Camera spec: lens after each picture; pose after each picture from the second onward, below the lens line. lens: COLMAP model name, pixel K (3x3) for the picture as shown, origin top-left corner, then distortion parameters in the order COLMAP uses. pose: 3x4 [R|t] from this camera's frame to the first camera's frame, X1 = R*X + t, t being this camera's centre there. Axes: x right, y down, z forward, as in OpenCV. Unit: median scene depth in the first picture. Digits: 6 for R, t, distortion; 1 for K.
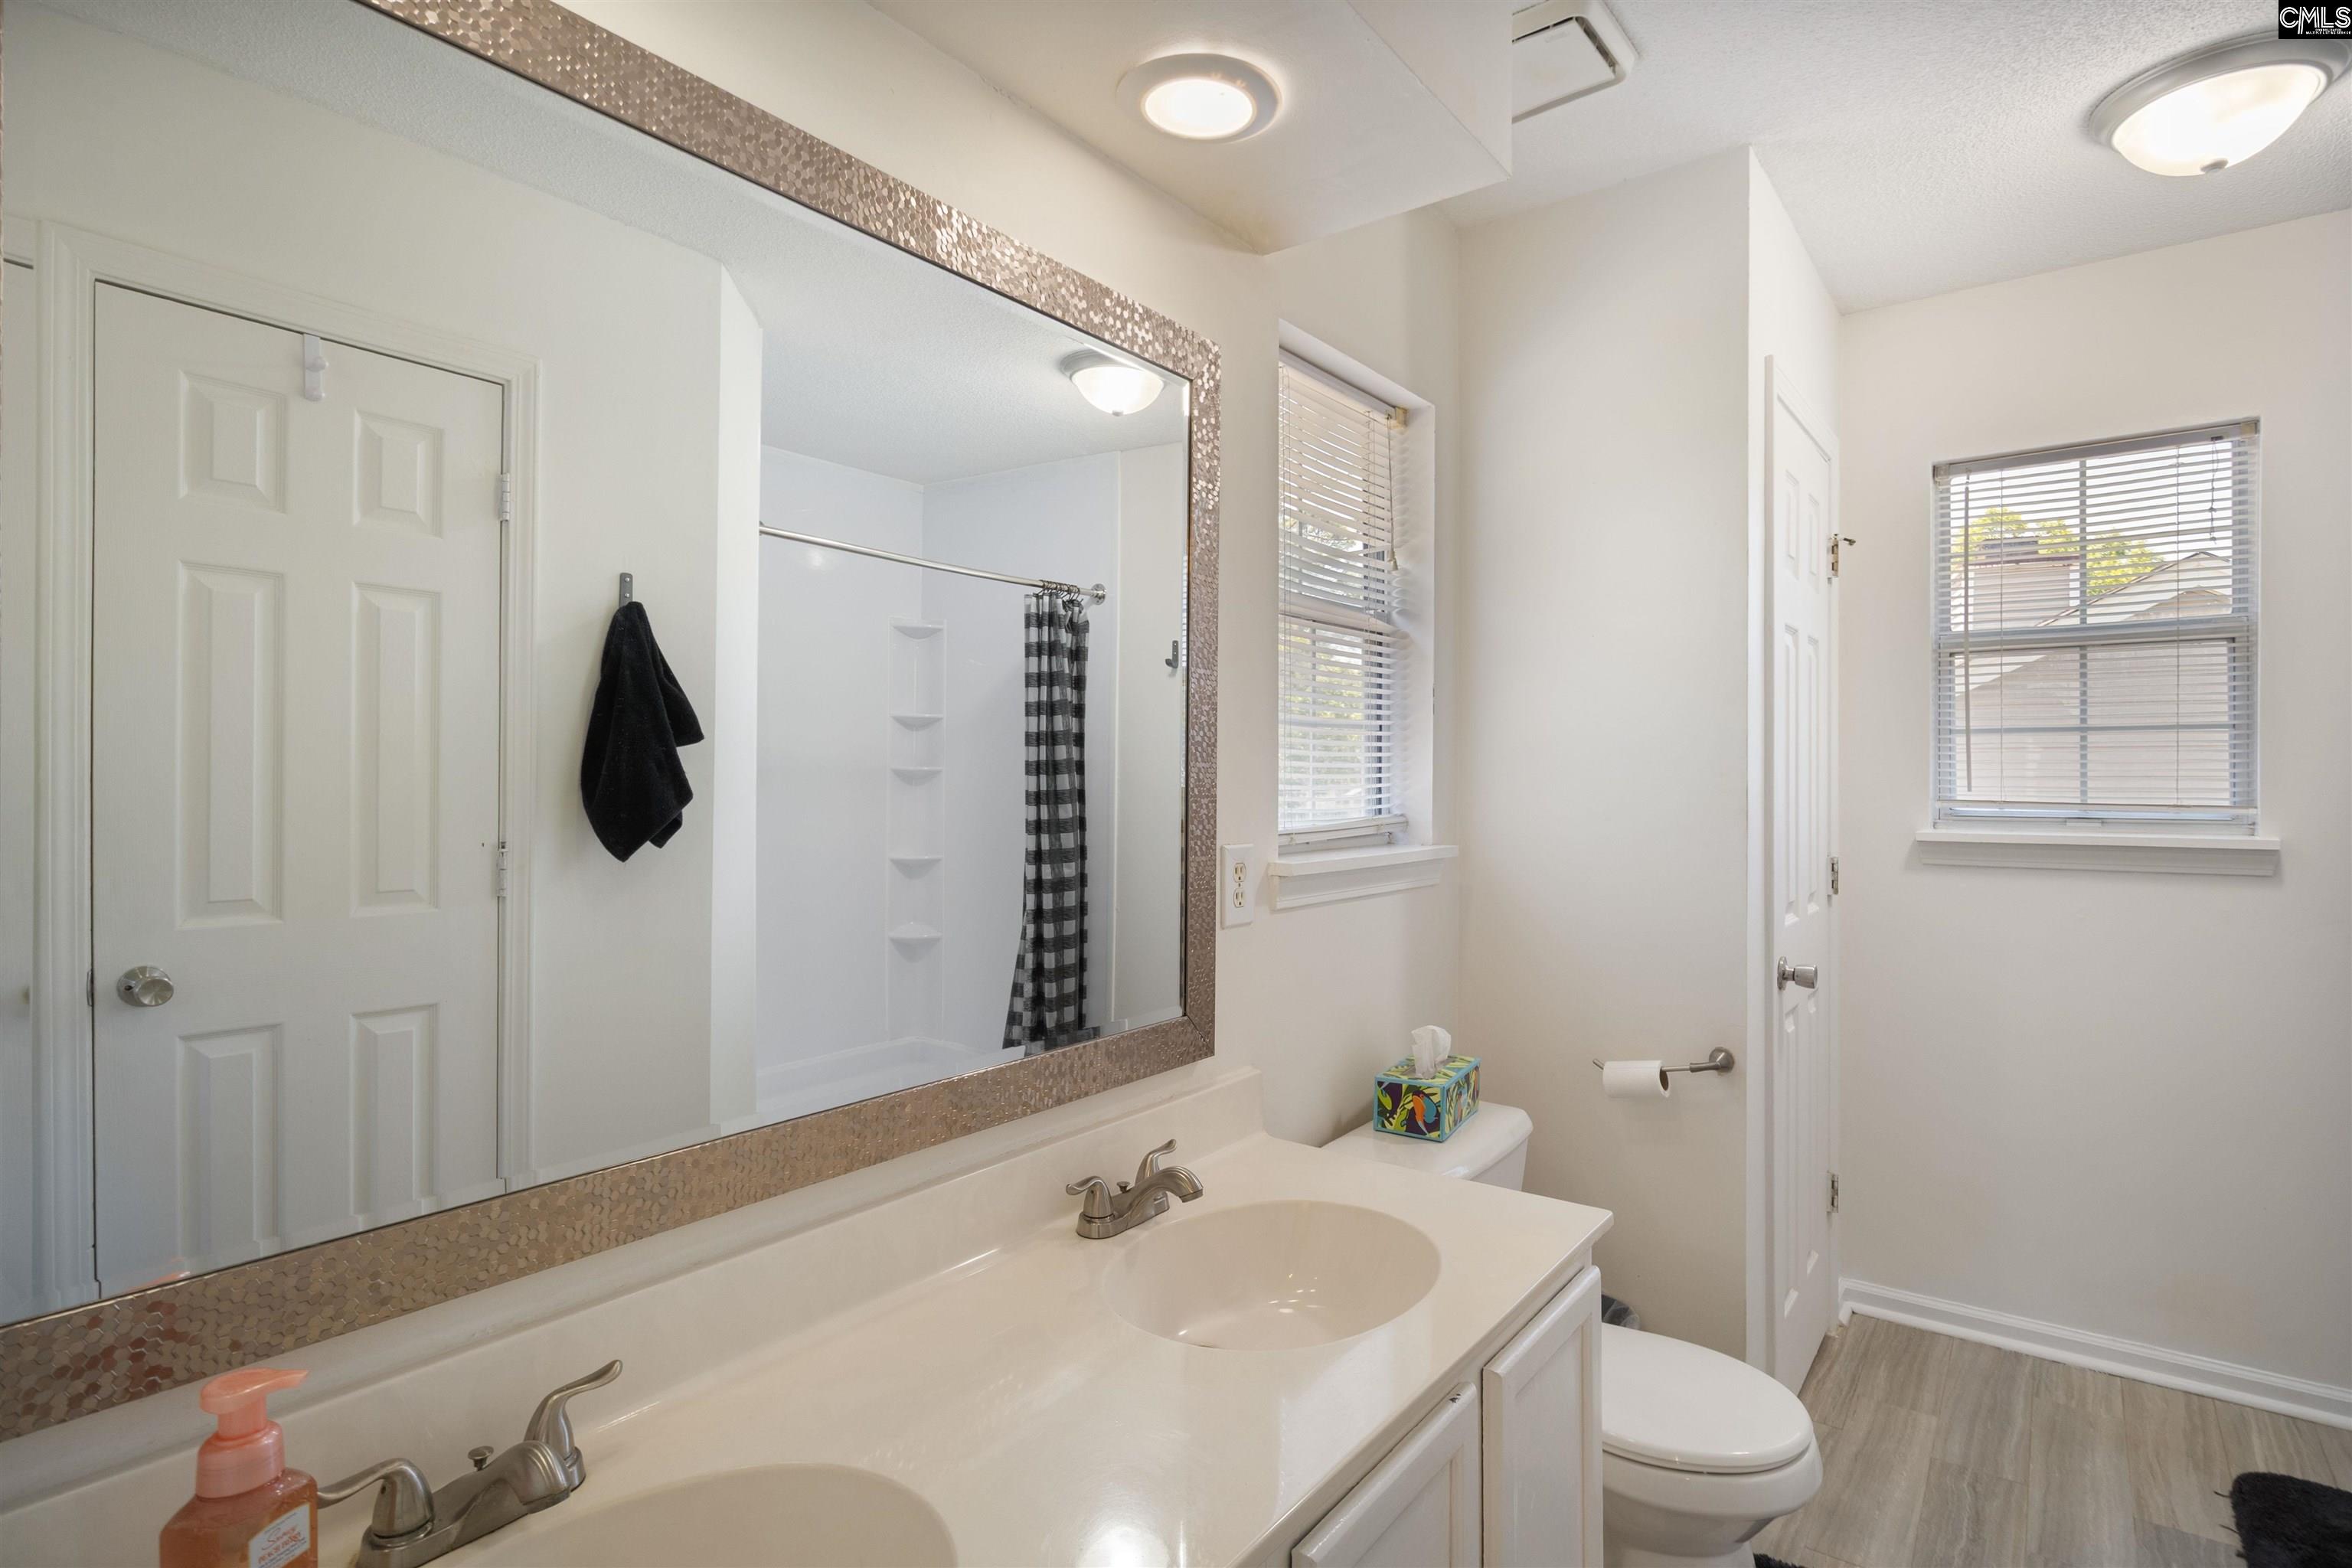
lens RADIAL K [[1194.2, 0, 1165.2], [0, 1194.2, 784.3], [0, 0, 1]] dist [0.000450, -0.000102]
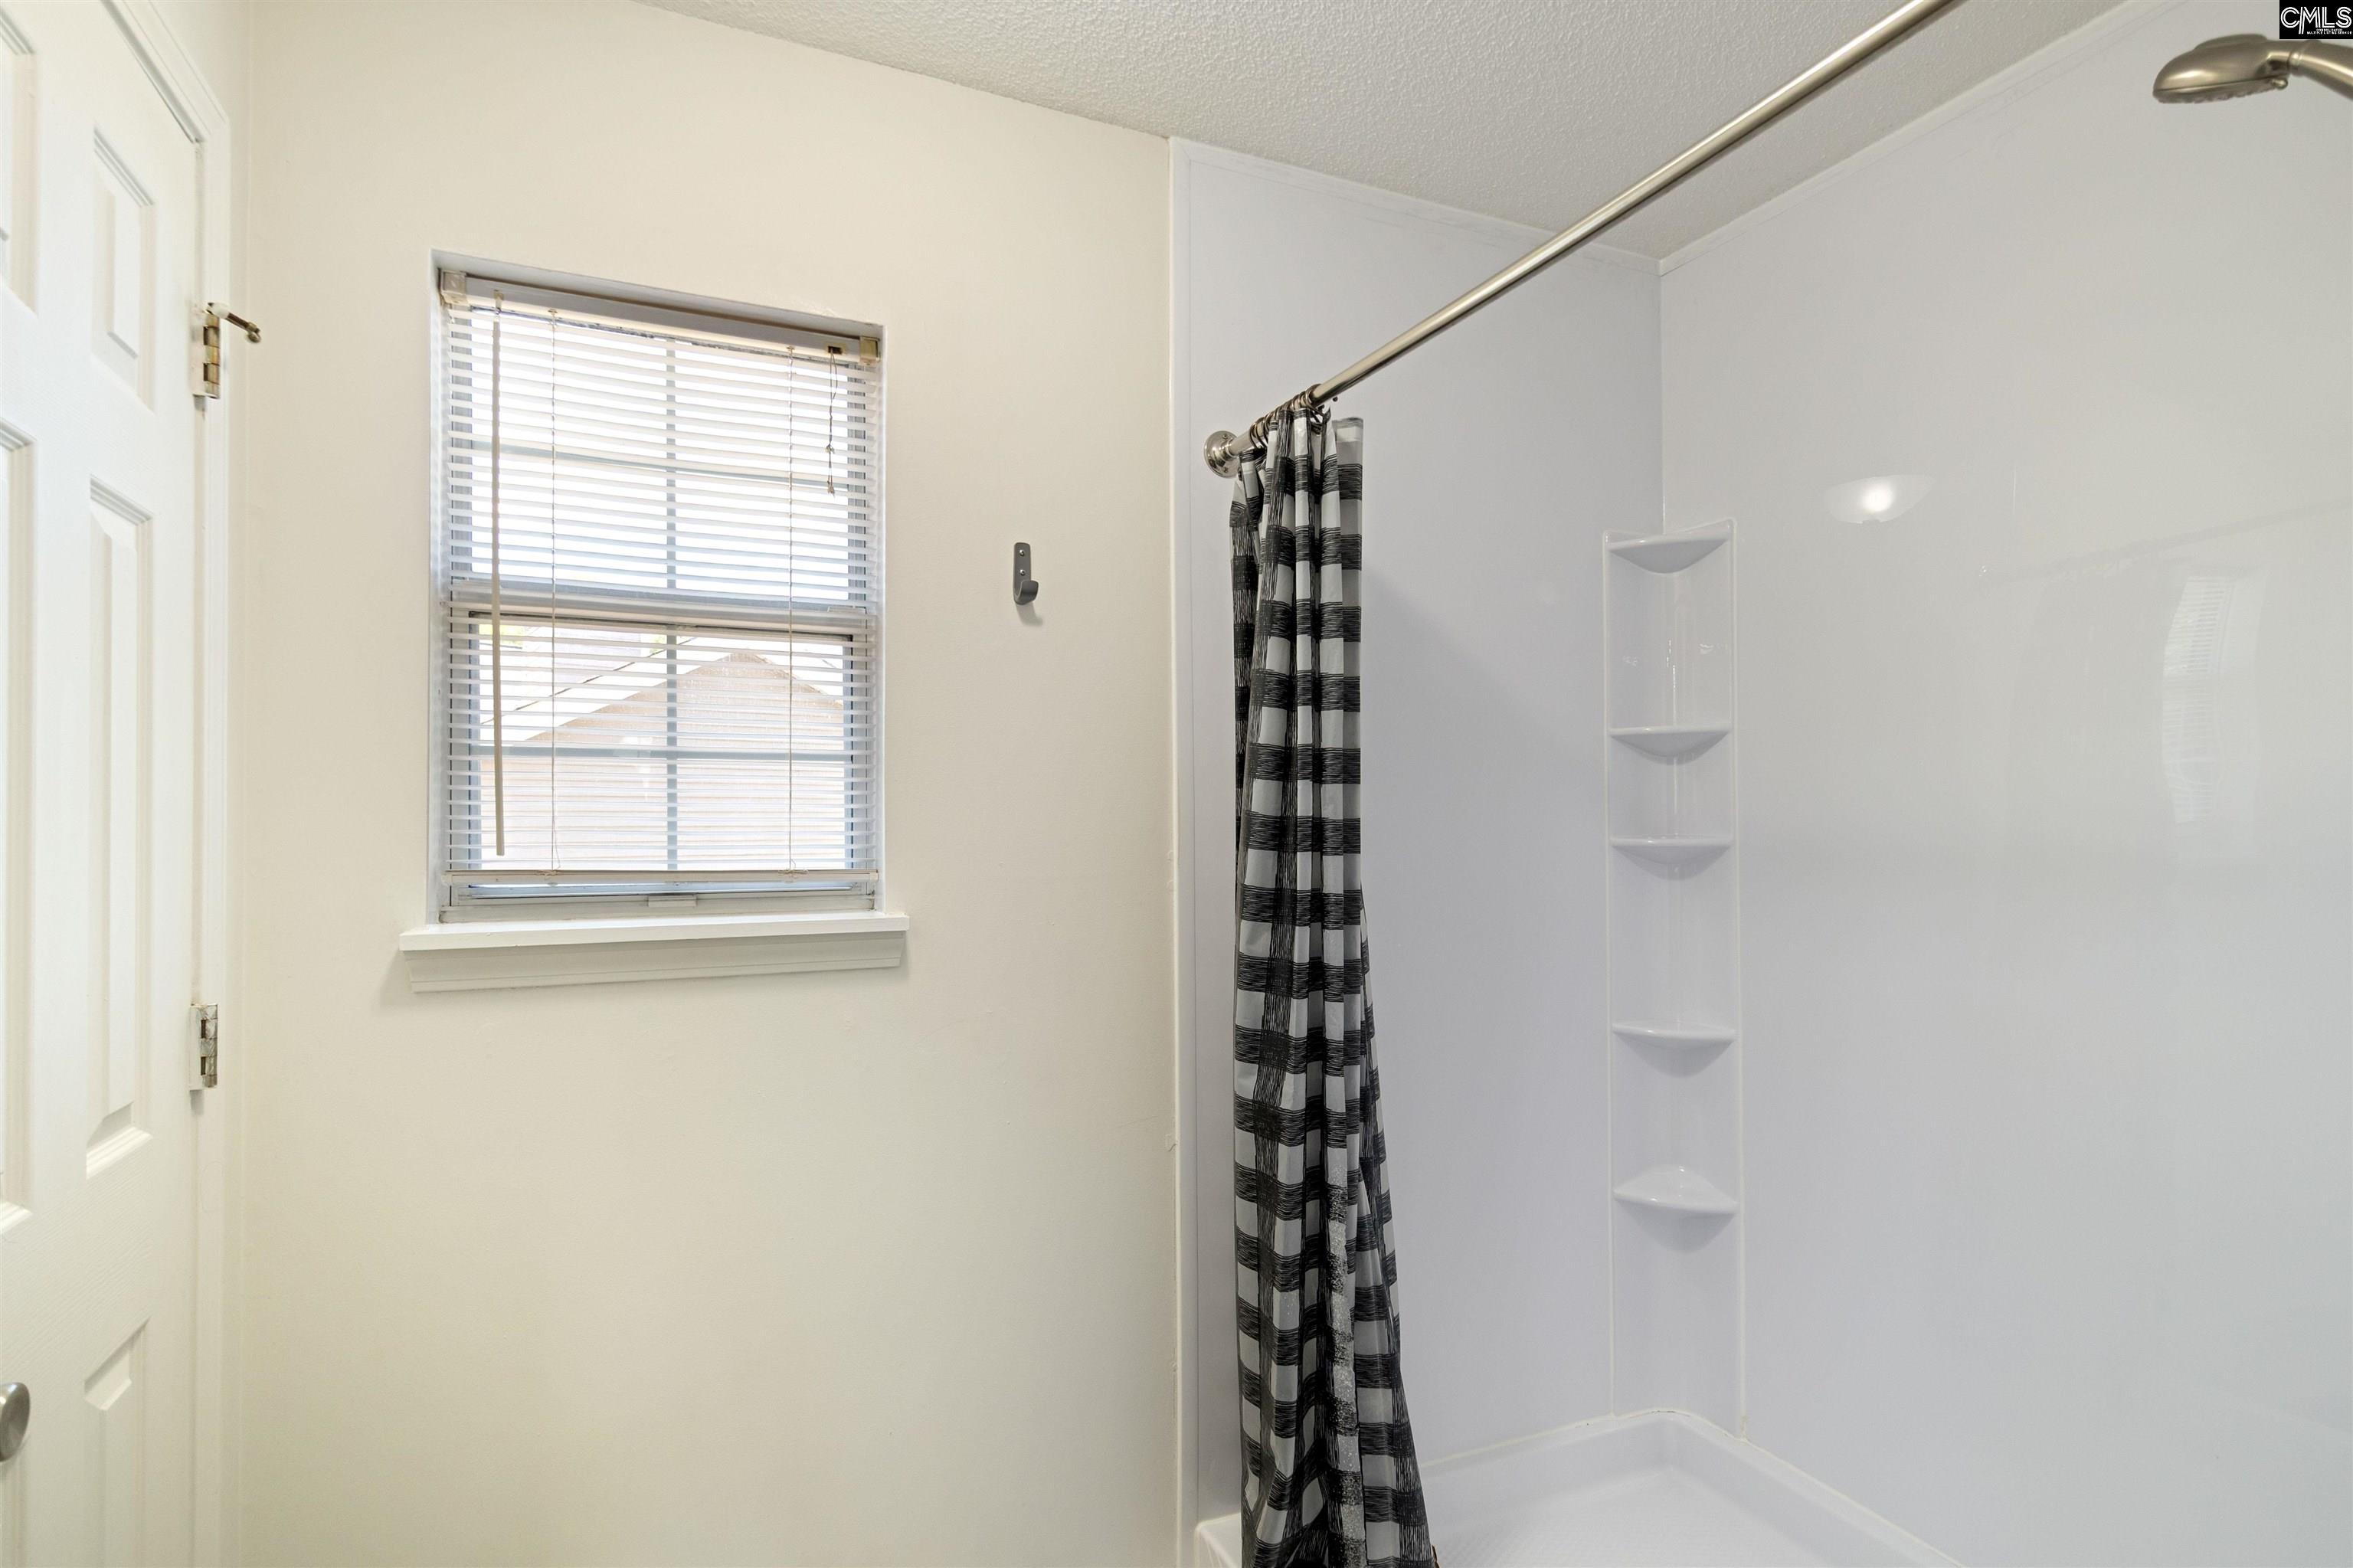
lens RADIAL K [[1194.7, 0, 1168.0], [0, 1194.7, 806.3], [0, 0, 1]] dist [0.000450, -0.000102]
pose [[0.493120, 0.013053, 0.869863, 0.344383], [0.008697, 0.999763, -0.019932, -0.003344], [-0.869918, 0.017395, 0.492890, 0.454807]]
